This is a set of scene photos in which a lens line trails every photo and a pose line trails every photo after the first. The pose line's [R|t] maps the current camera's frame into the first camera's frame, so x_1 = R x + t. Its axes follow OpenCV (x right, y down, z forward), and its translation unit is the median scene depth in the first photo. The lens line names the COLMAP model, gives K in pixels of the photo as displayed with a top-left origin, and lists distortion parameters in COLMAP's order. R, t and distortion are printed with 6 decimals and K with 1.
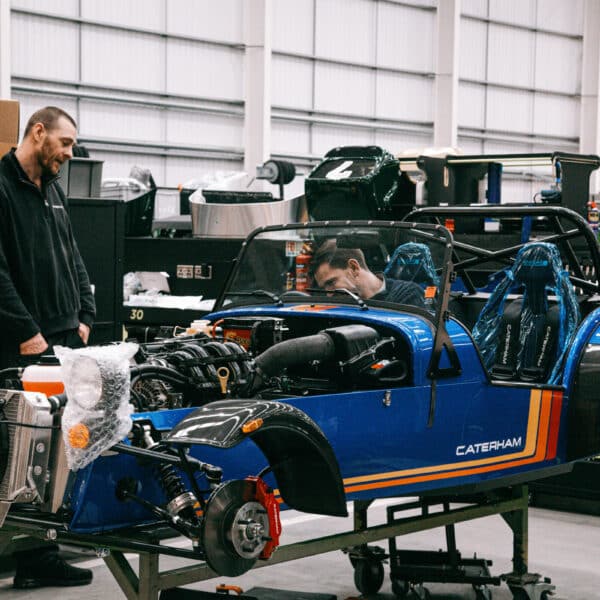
lens RADIAL K [[1628.1, 0, 301.4], [0, 1628.1, 299.1], [0, 0, 1]] dist [0.288754, -0.148266]
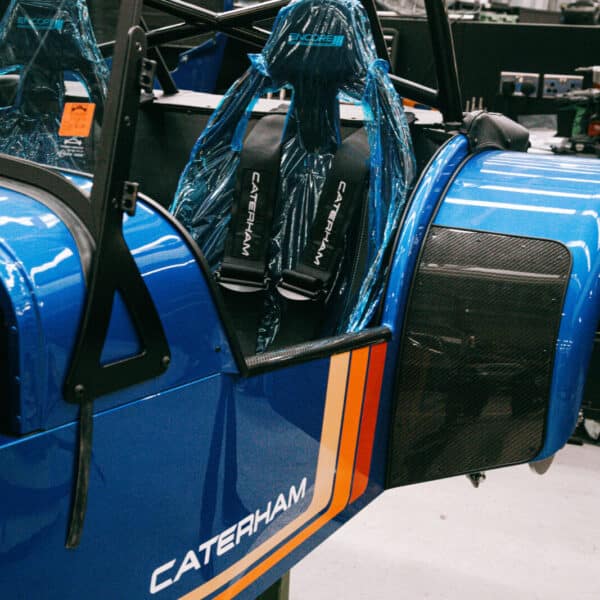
lens RADIAL K [[1251.0, 0, 300.6], [0, 1251.0, 300.8], [0, 0, 1]] dist [0.073322, 0.187070]
pose [[0.973014, -0.012949, 0.230384, 0.059139], [-0.029990, 0.982859, 0.181906, -0.014757], [-0.228791, -0.183906, 0.955946, 0.682746]]
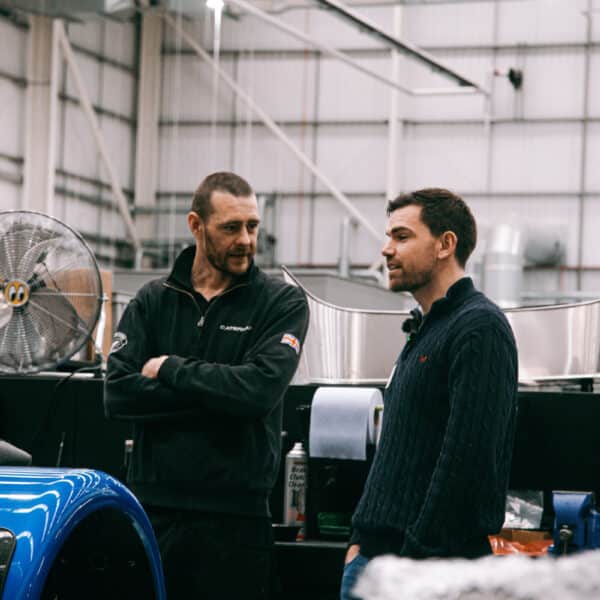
lens RADIAL K [[2525.3, 0, 299.7], [0, 2525.3, 300.0], [0, 0, 1]] dist [0.654504, 0.181327]
pose [[0.939869, 0.042484, 0.338882, 0.021539], [-0.011331, 0.995566, -0.093384, 0.031349], [-0.341347, 0.083929, 0.936183, 0.227646]]
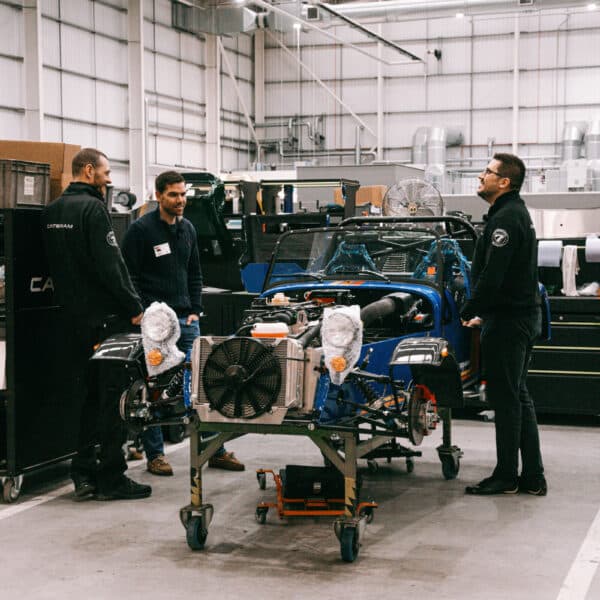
lens RADIAL K [[1259.8, 0, 299.1], [0, 1259.8, 298.6], [0, 0, 1]] dist [0.145597, 0.167534]
pose [[0.940723, -0.032357, 0.337629, -0.423077], [0.028096, 0.999452, 0.017501, -0.002149], [-0.338010, -0.006977, 0.941116, -0.107177]]
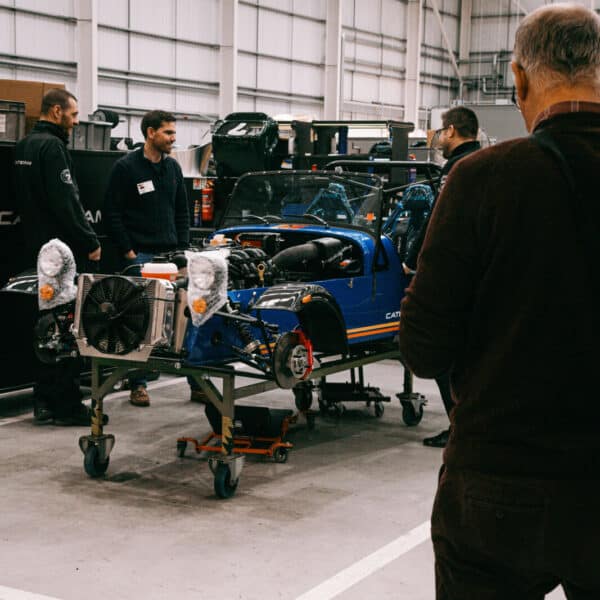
lens RADIAL K [[1259.8, 0, 299.1], [0, 1259.8, 298.6], [0, 0, 1]] dist [0.145597, 0.167534]
pose [[0.986458, -0.008376, 0.163800, -0.175897], [-0.002238, 0.997915, 0.064501, -0.003702], [-0.163999, -0.063994, 0.984383, -0.186339]]
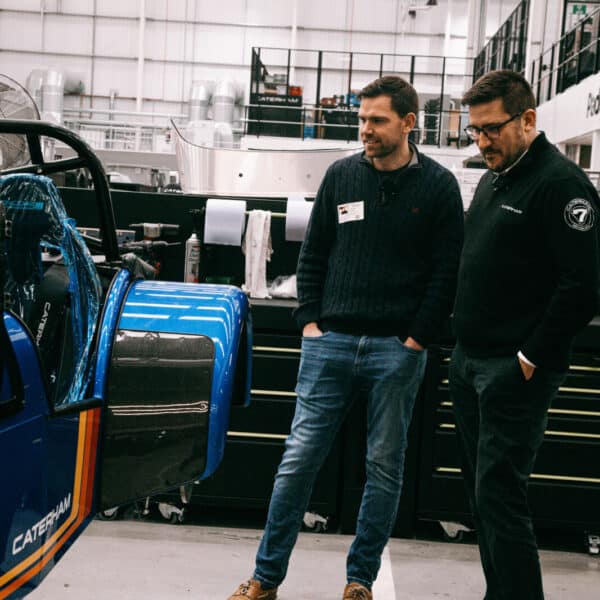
lens RADIAL K [[1259.8, 0, 299.1], [0, 1259.8, 298.6], [0, 0, 1]] dist [0.145597, 0.167534]
pose [[0.798207, -0.009409, 0.602310, -0.078886], [-0.024552, 0.998539, 0.048137, -0.012457], [-0.601883, -0.053211, 0.796810, 0.552597]]
